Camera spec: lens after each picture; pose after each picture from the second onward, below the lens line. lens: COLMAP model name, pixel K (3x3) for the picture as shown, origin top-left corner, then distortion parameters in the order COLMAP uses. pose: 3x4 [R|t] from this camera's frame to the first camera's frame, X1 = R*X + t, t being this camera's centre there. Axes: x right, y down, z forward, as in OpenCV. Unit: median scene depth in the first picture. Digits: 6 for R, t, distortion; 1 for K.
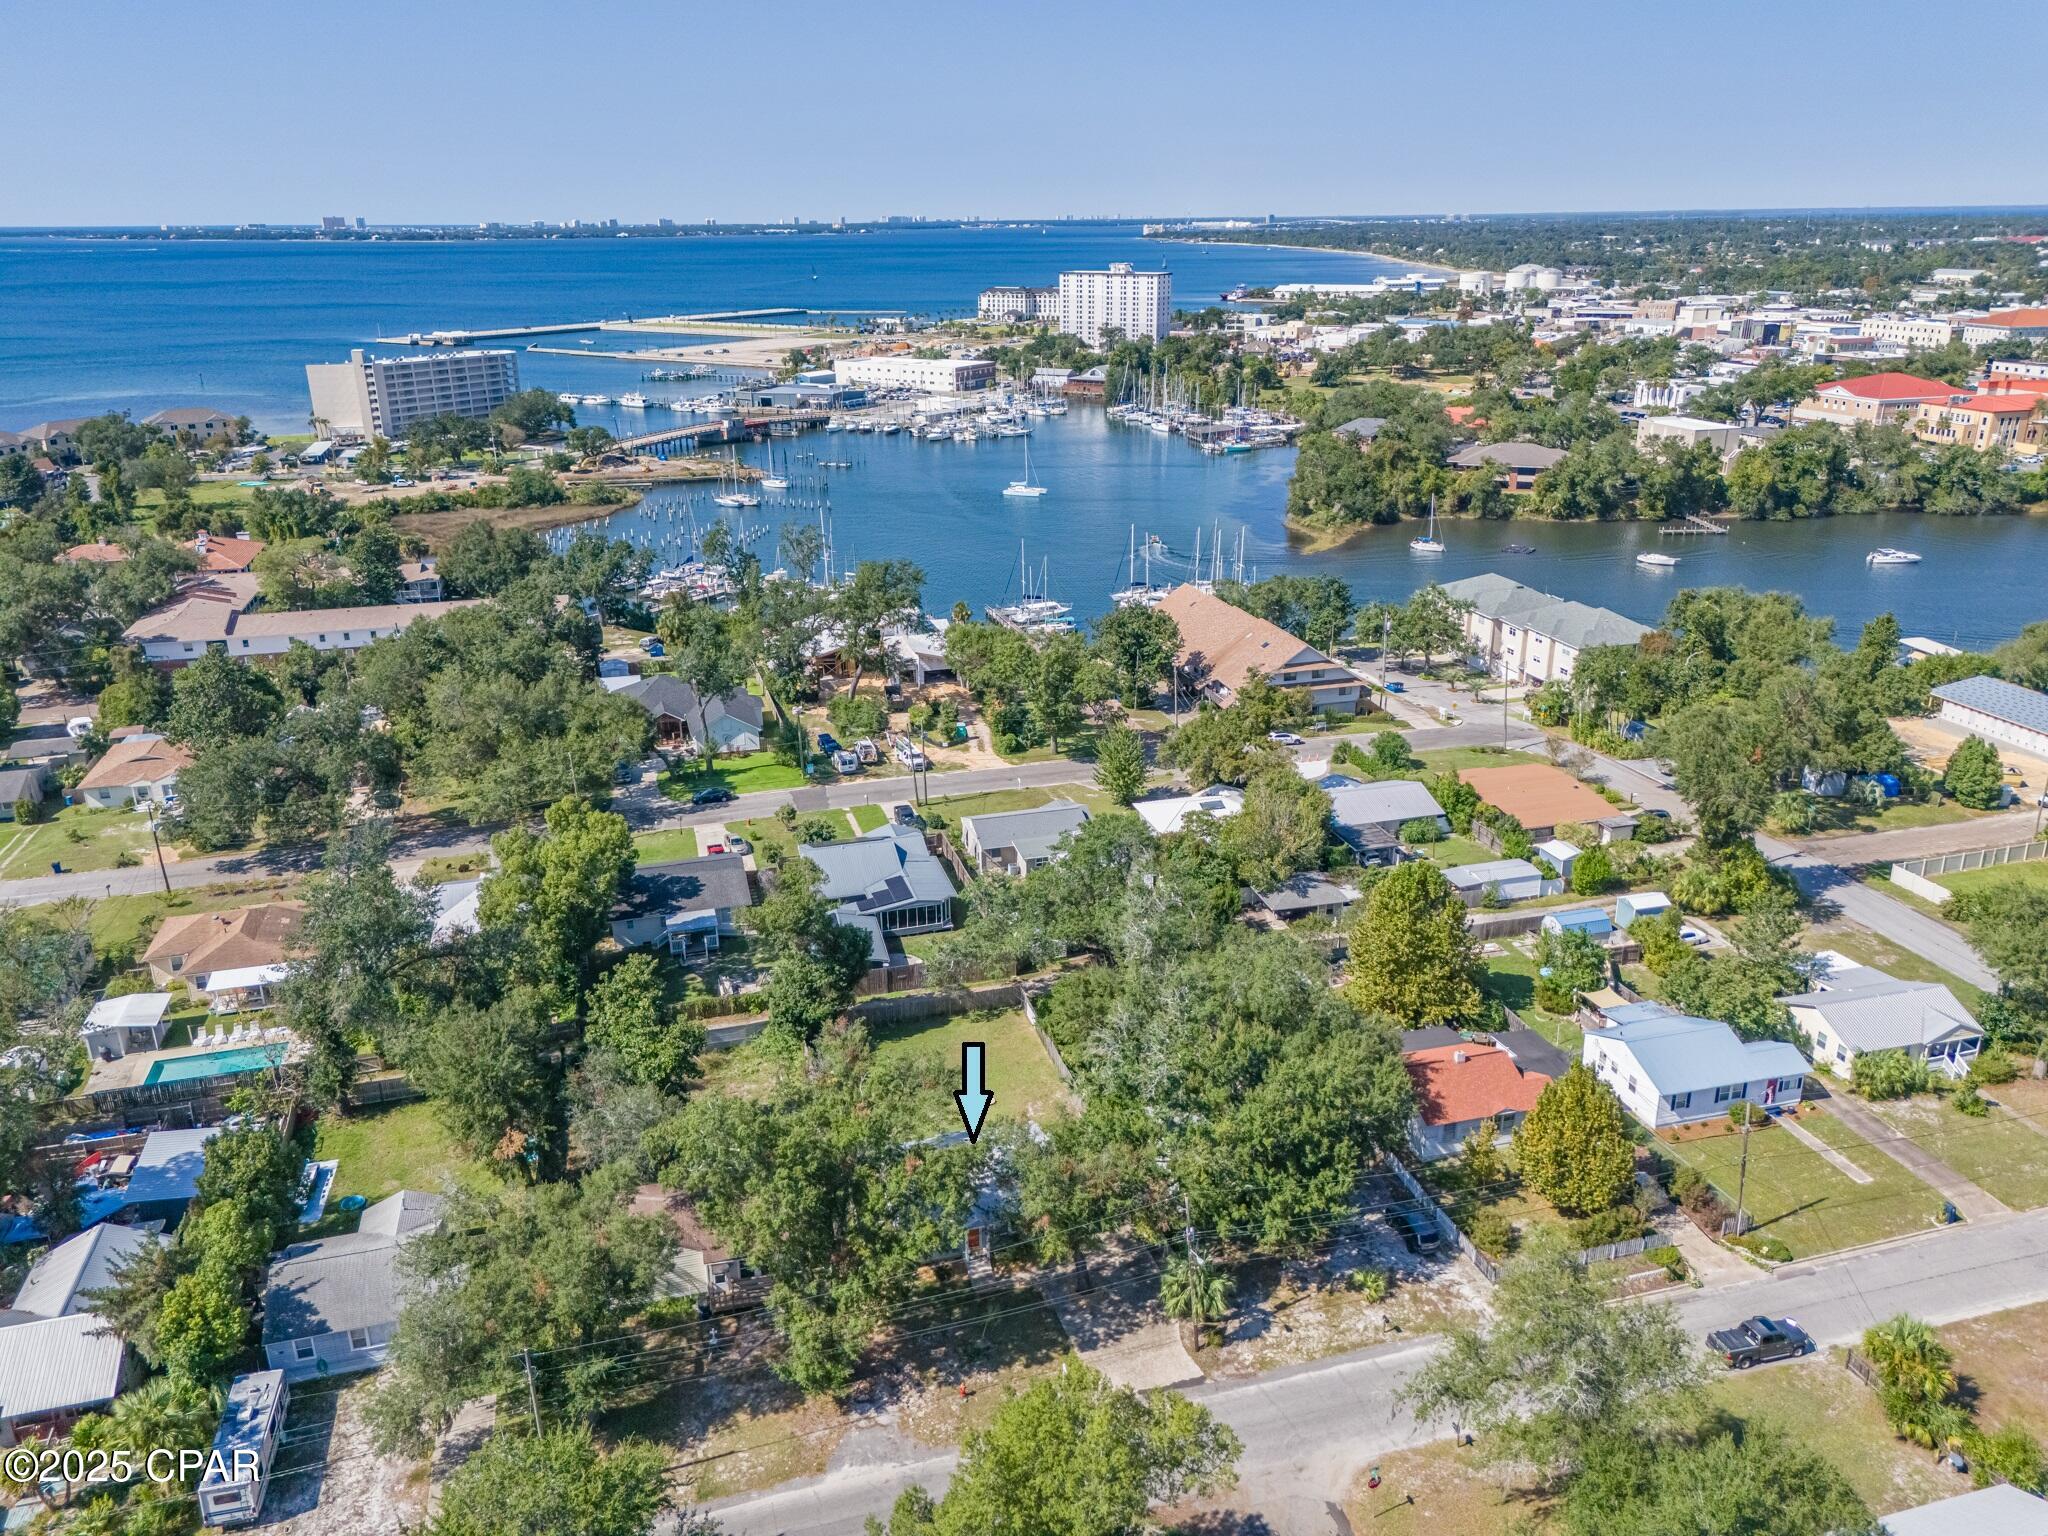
lens RADIAL K [[1500.7, 0, 1024.0], [0, 1500.7, 768.0], [0, 0, 1]] dist [0.081748, -0.088881]
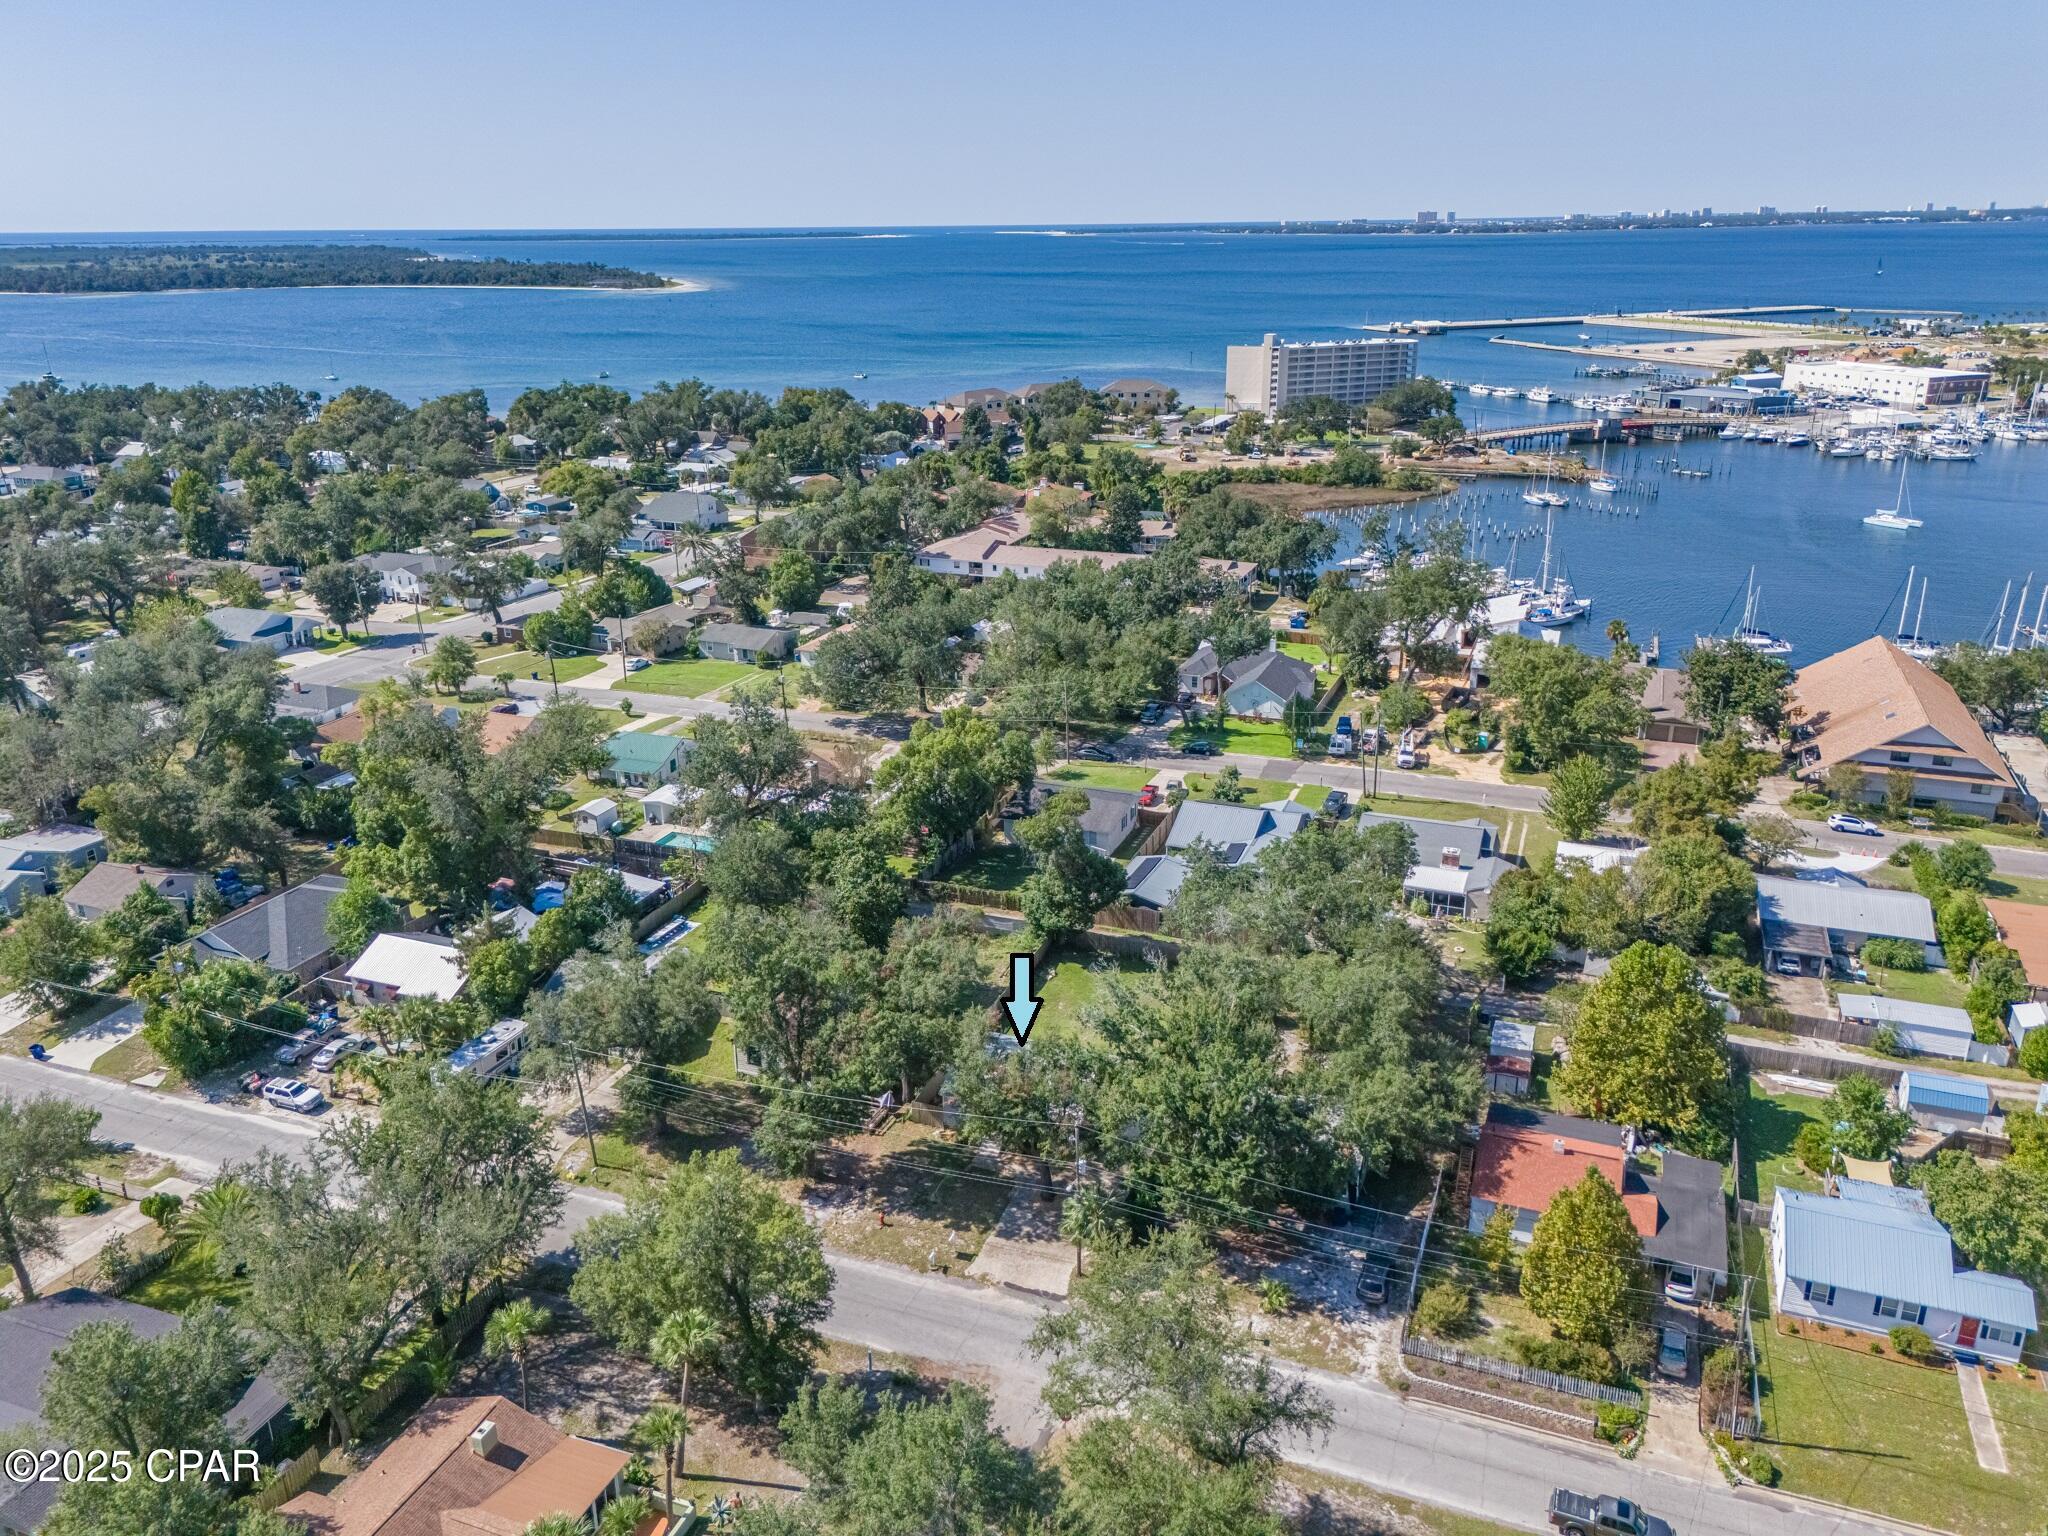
lens RADIAL K [[1512.9, 0, 1015.0], [0, 1512.9, 763.0], [0, 0, 1]] dist [0.071194, -0.064450]
pose [[0.794455, 0.204760, -0.571765, 0.105338], [-0.205028, 0.976605, 0.064859, -0.004788], [0.571669, 0.065700, 0.817850, 0.012948]]
